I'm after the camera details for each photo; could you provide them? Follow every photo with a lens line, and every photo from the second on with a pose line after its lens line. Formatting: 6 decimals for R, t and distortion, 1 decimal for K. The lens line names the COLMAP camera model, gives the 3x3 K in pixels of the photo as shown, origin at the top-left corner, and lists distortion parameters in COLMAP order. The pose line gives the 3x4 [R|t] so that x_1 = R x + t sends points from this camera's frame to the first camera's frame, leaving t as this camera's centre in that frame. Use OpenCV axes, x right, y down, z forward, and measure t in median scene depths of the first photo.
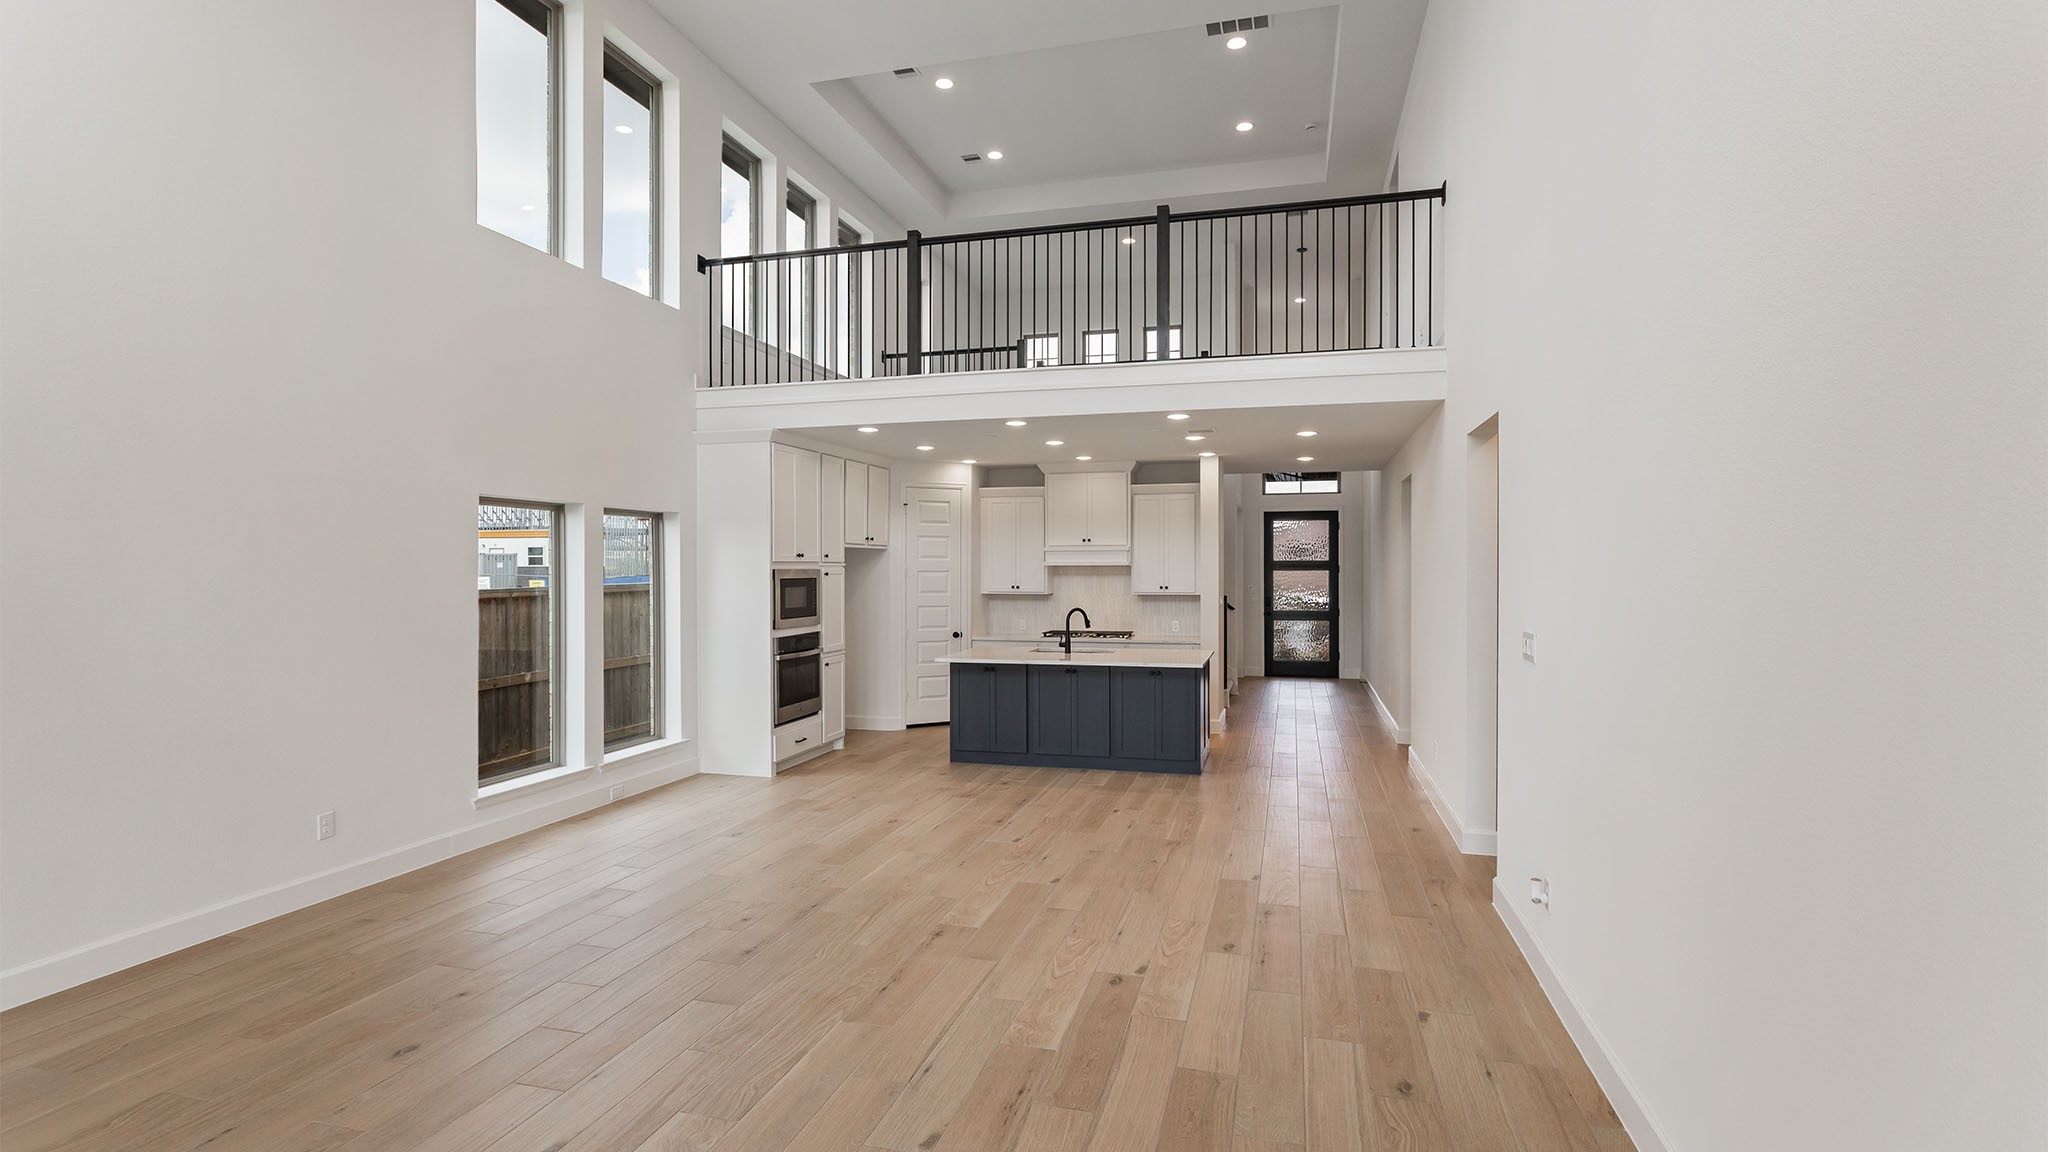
lens RADIAL K [[973.2, 0, 1024.0], [0, 973.2, 576.0], [0, 0, 1]] dist [-0.001585, -0.000106]
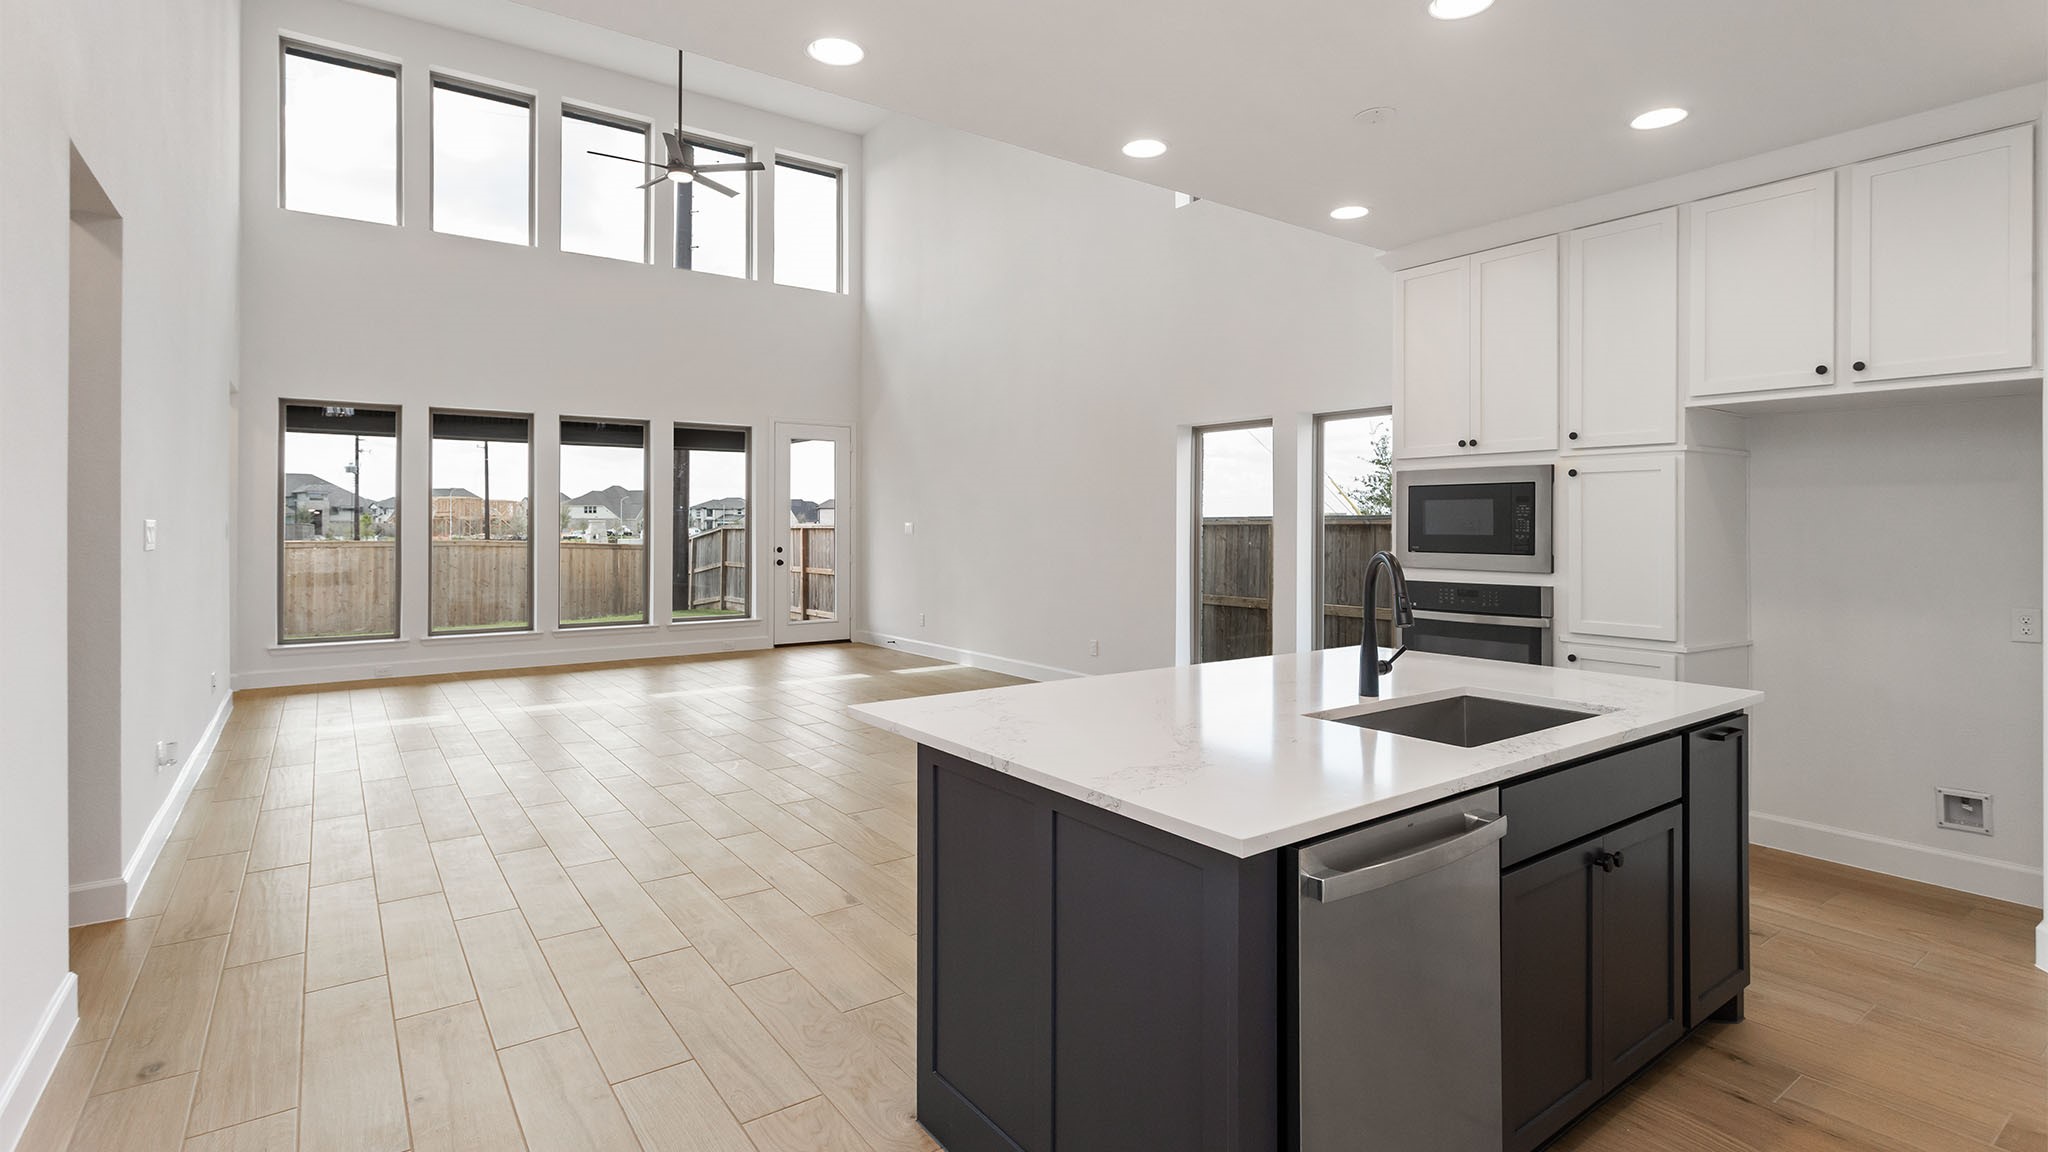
lens RADIAL K [[967.5, 0, 1023.3], [0, 967.5, 517.8], [0, 0, 1]] dist [0.000983, 0.000057]
pose [[-0.620006, -0.003882, -0.784588, 0.444568], [-0.010203, 0.999943, 0.003116, 0.027771], [0.784531, 0.009937, -0.620010, 1.369860]]
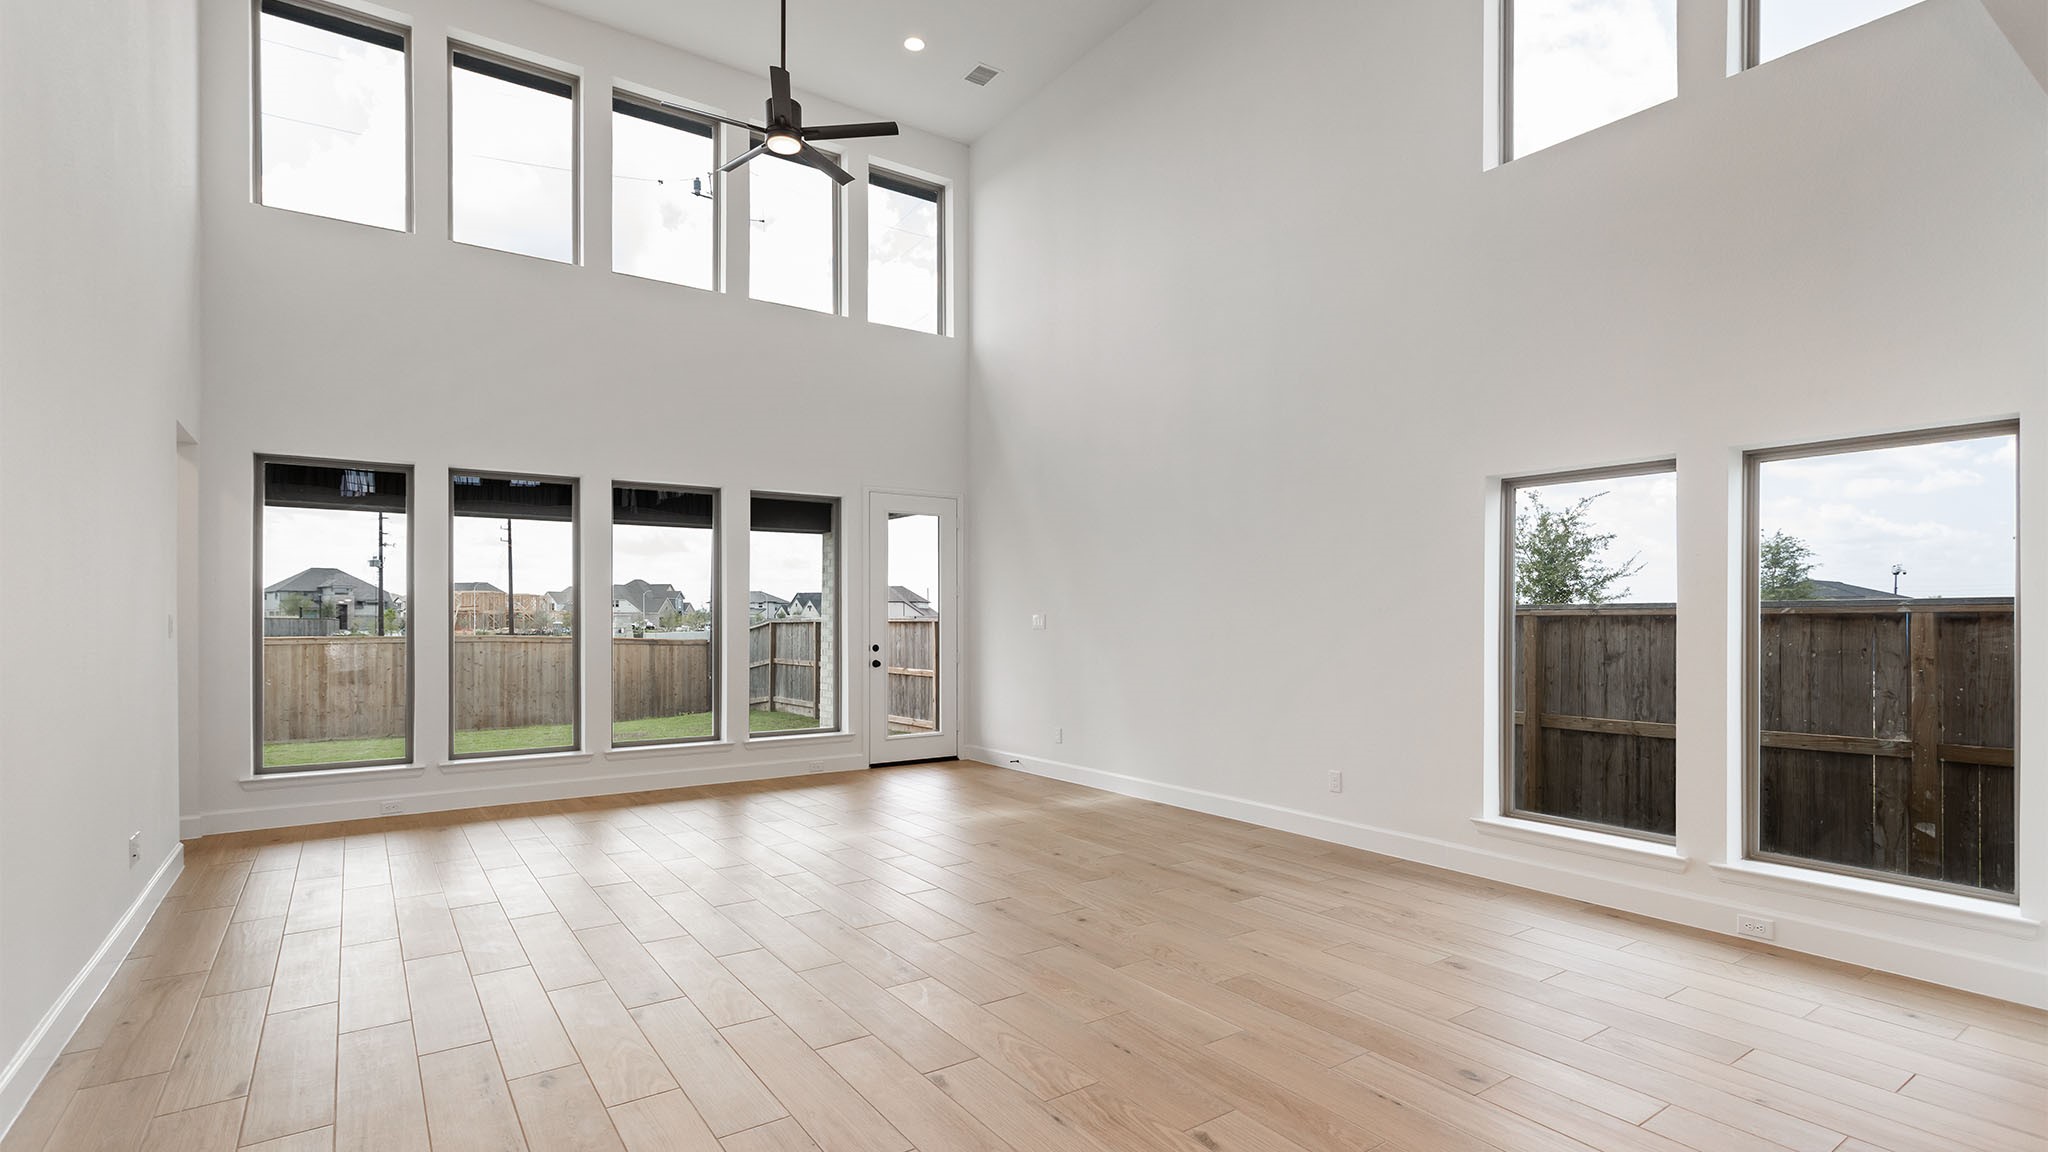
lens RADIAL K [[966.0, 0, 1029.3], [0, 966.0, 615.6], [0, 0, 1]] dist [-0.003229, -0.000226]
pose [[-0.629790, 0.001146, -0.776764, 0.333614], [-0.008184, 0.999934, 0.008111, 0.033214], [0.776722, 0.011465, -0.629739, 1.077541]]
